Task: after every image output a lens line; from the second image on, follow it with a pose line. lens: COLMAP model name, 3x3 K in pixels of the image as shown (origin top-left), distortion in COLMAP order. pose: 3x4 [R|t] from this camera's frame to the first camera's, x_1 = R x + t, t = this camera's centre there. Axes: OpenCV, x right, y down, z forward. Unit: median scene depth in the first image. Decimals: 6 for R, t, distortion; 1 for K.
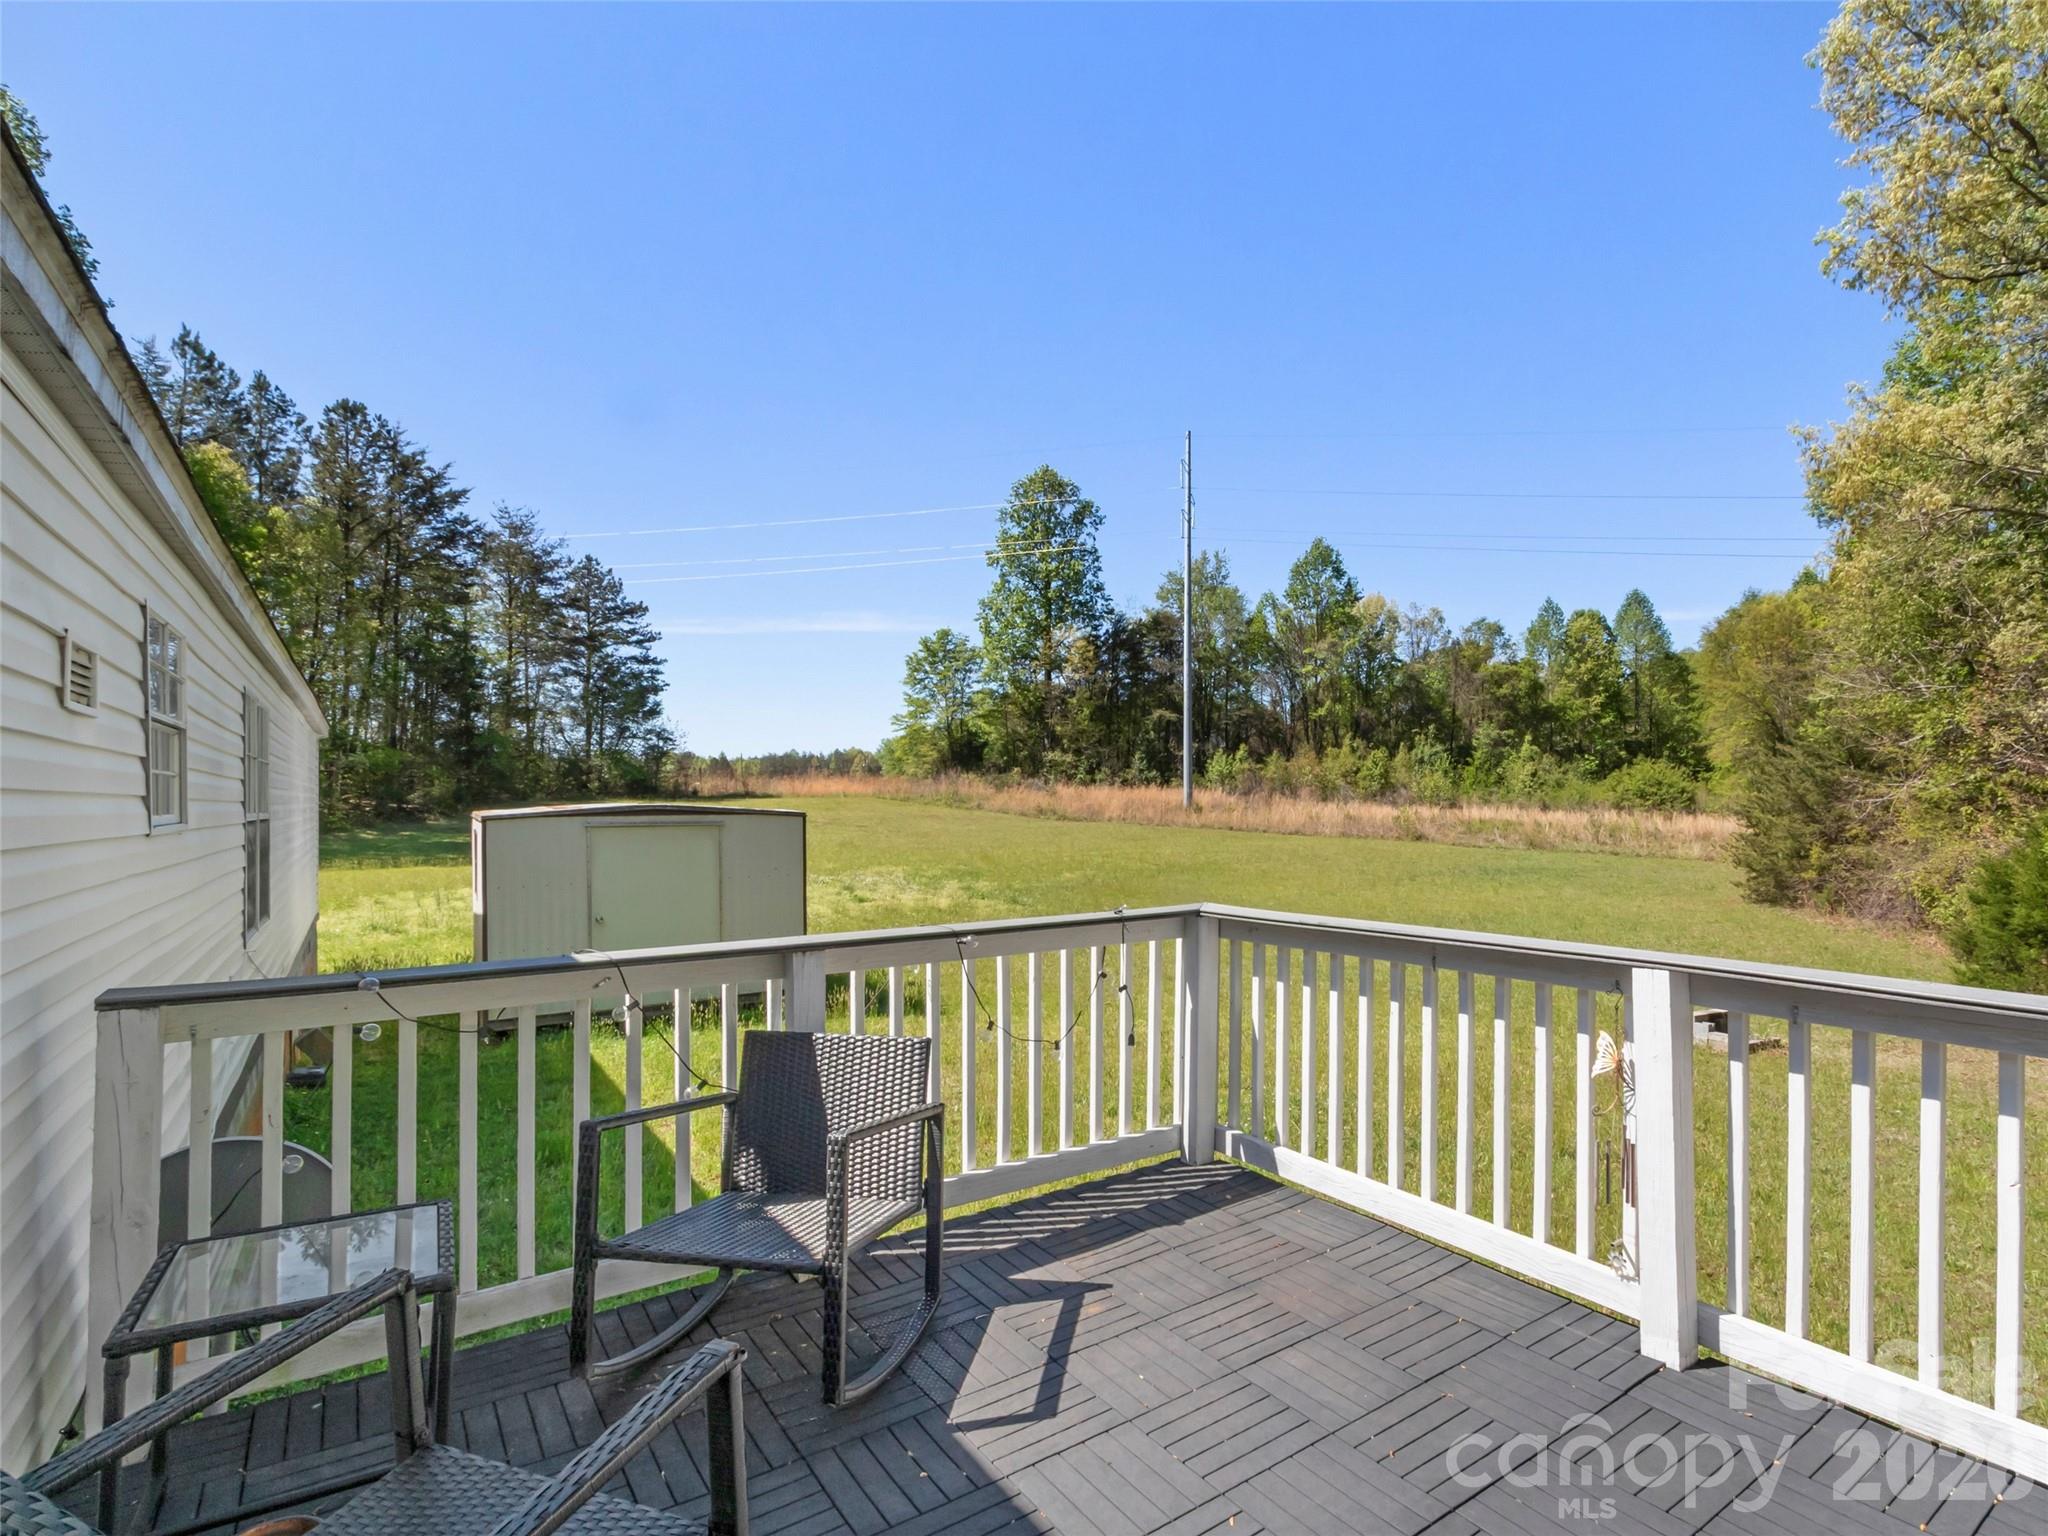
lens RADIAL K [[1050.1, 0, 1137.3], [0, 1050.1, 794.5], [0, 0, 1]] dist [0.005934, -0.003219]
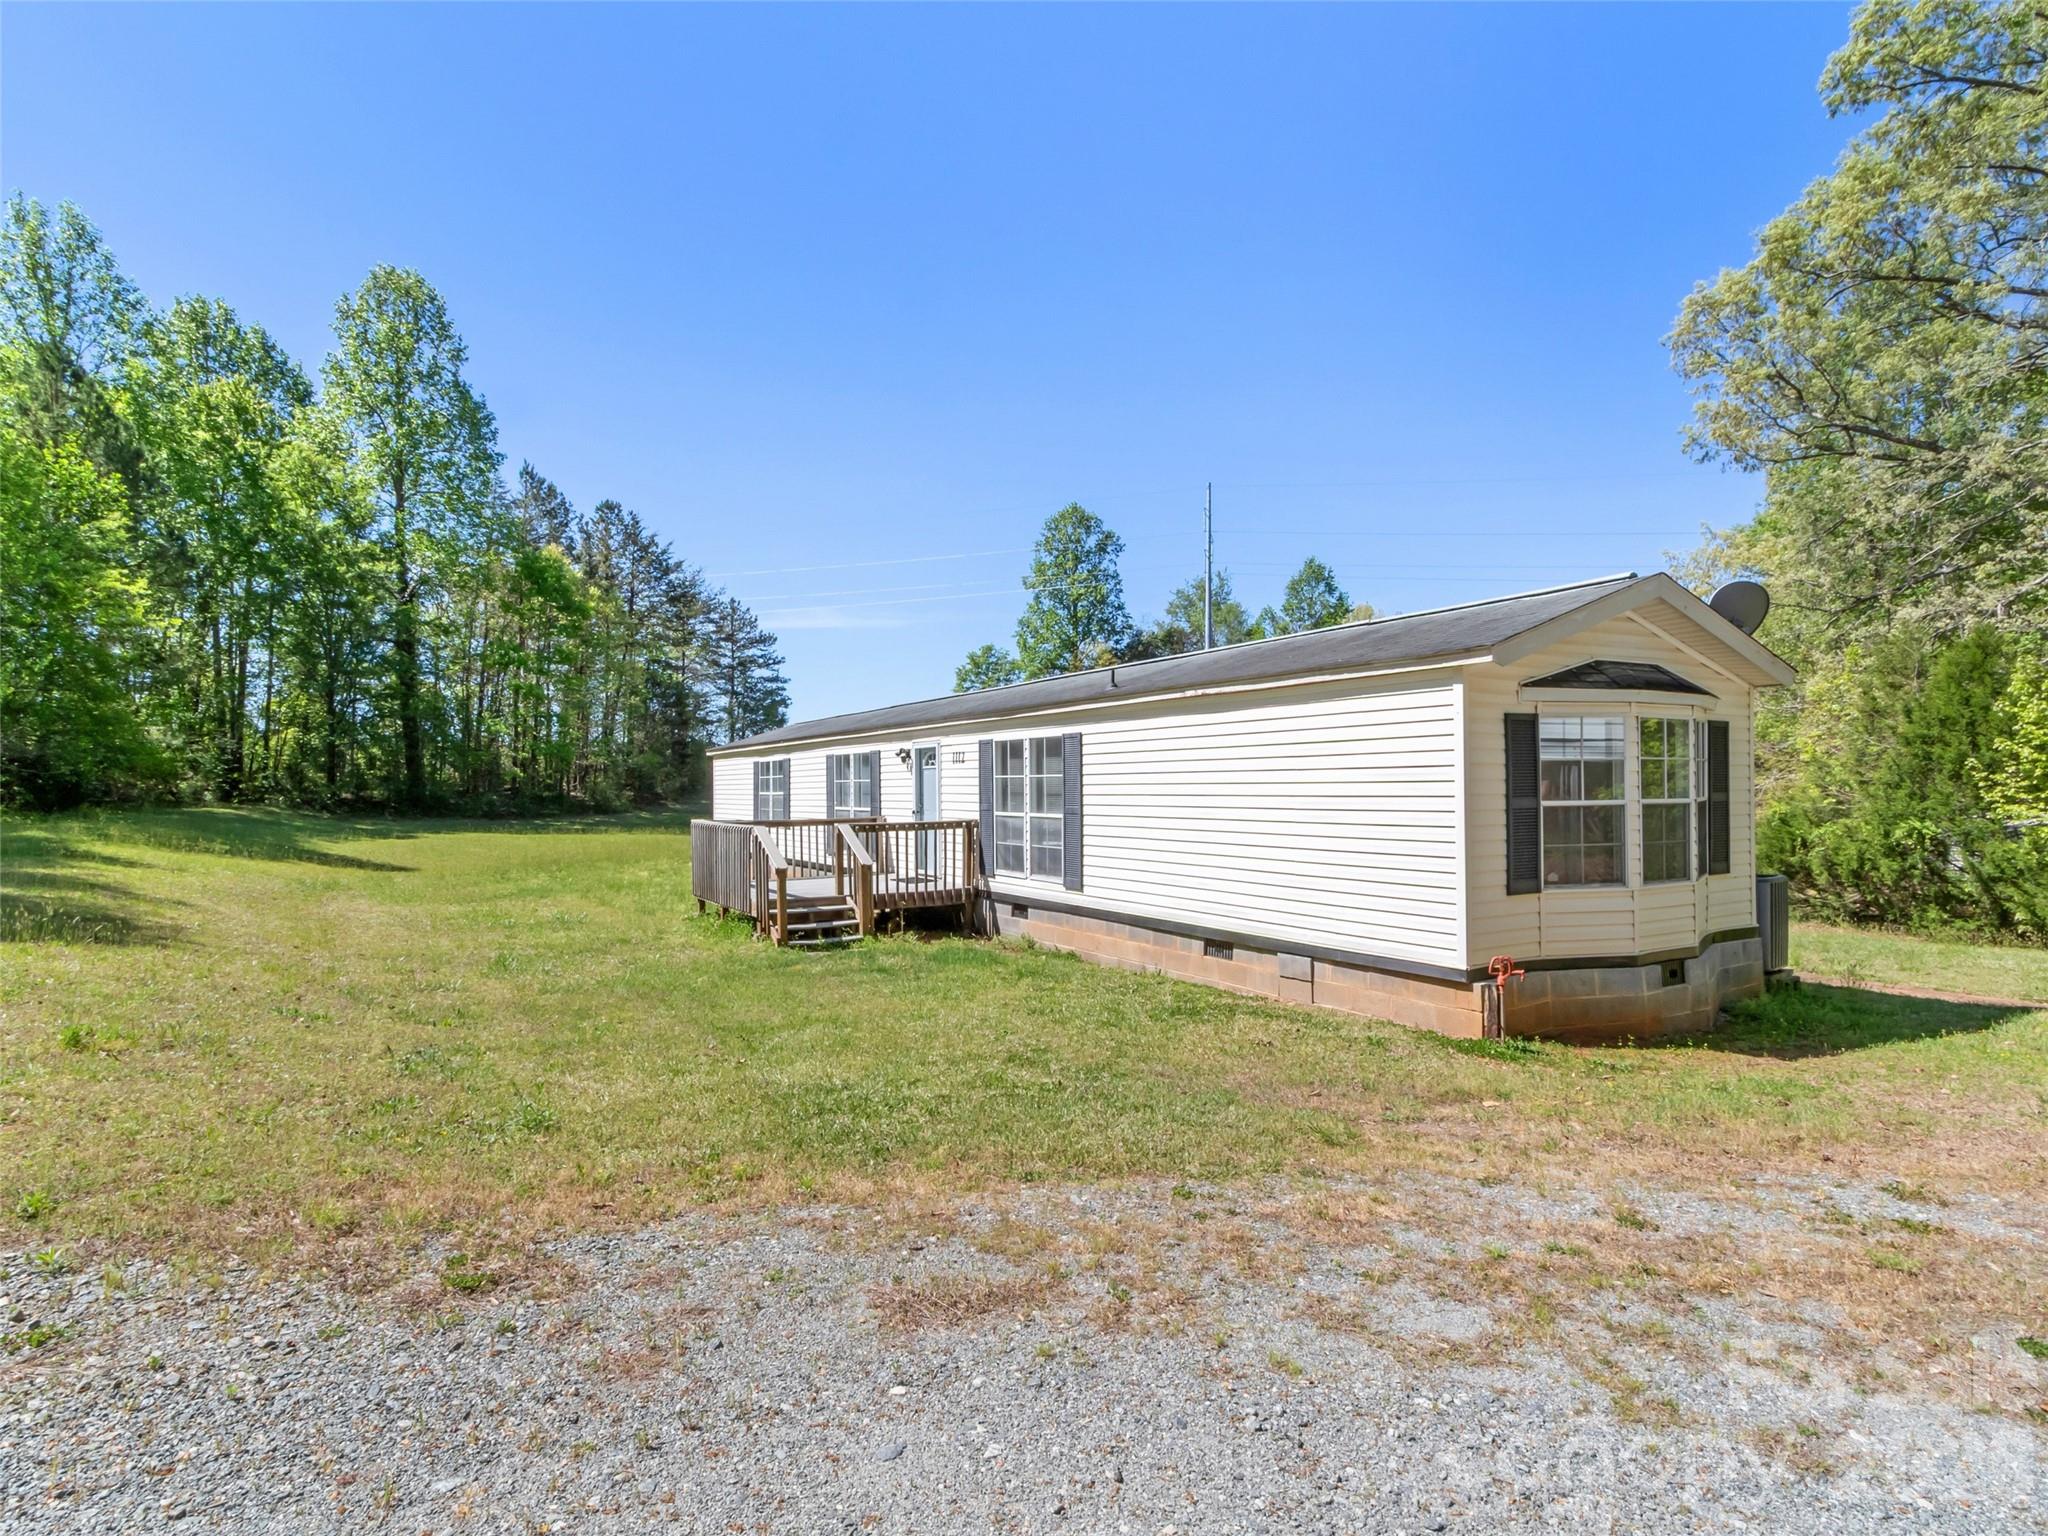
lens RADIAL K [[1050.1, 0, 1013.4], [0, 1050.1, 785.1], [0, 0, 1]] dist [0.005934, -0.003219]
pose [[0.996041, -0.002541, -0.088859, -0.070356], [0.002464, 0.999996, -0.000978, 0.000395], [0.088861, 0.000755, 0.996044, -0.225248]]
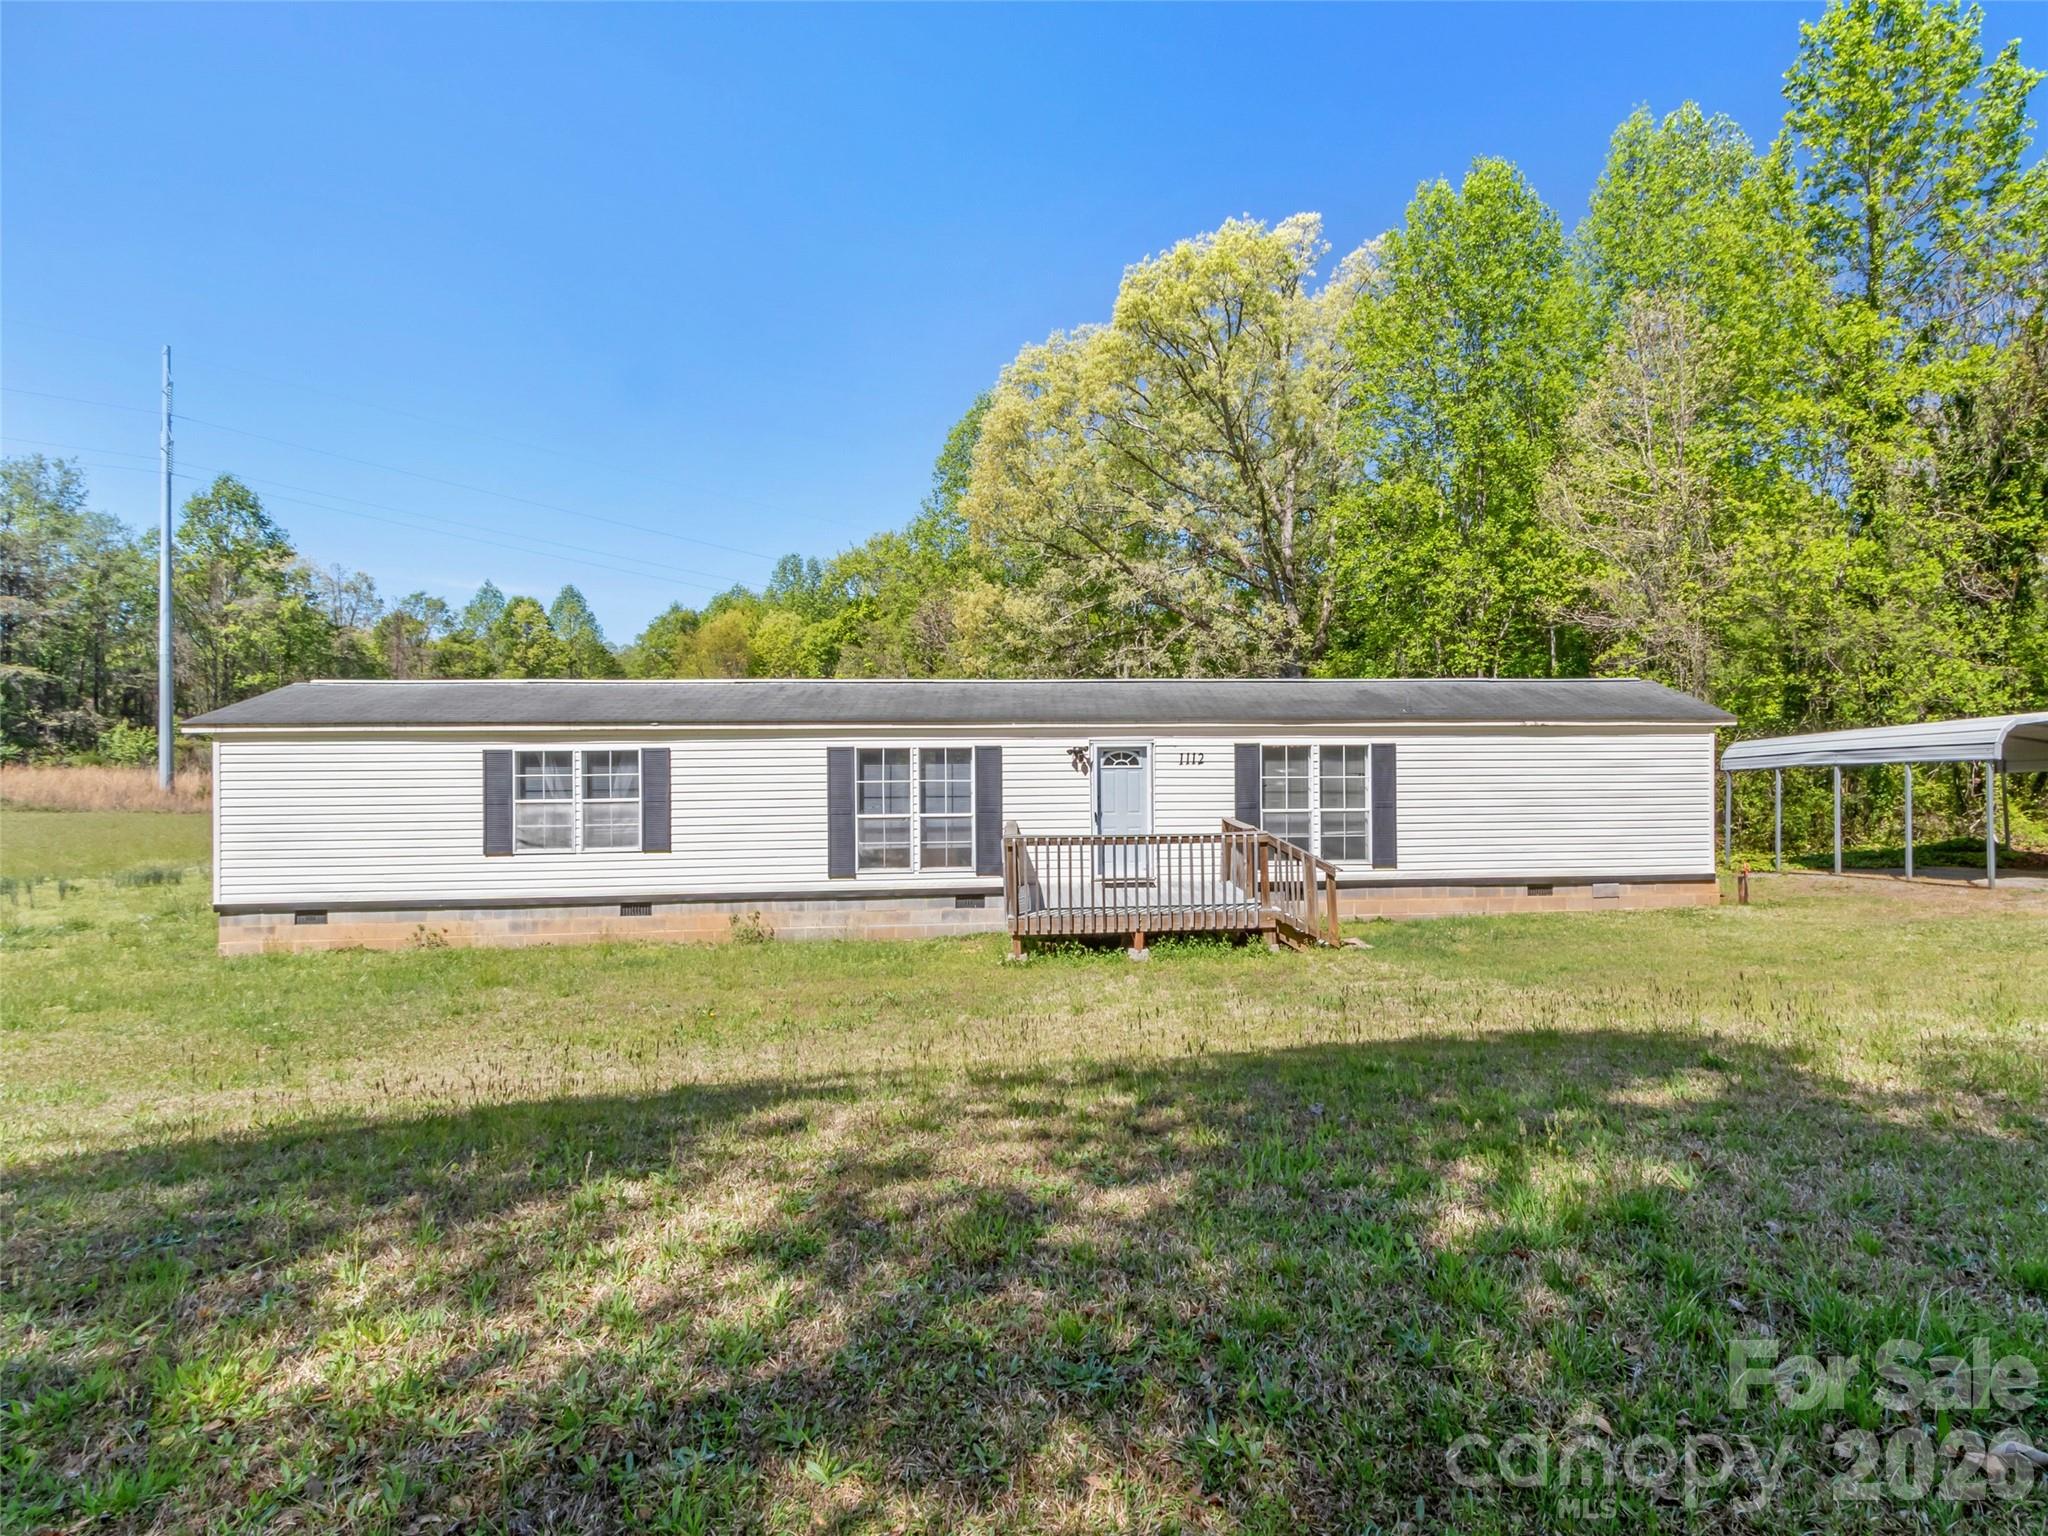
lens RADIAL K [[1050.1, 0, 1038.3], [0, 1050.1, 766.6], [0, 0, 1]] dist [0.005934, -0.003219]
pose [[0.524164, -0.011659, 0.851538, -0.345612], [0.003874, 0.999929, 0.011306, -0.007523], [-0.851609, -0.002627, 0.524171, -0.081308]]
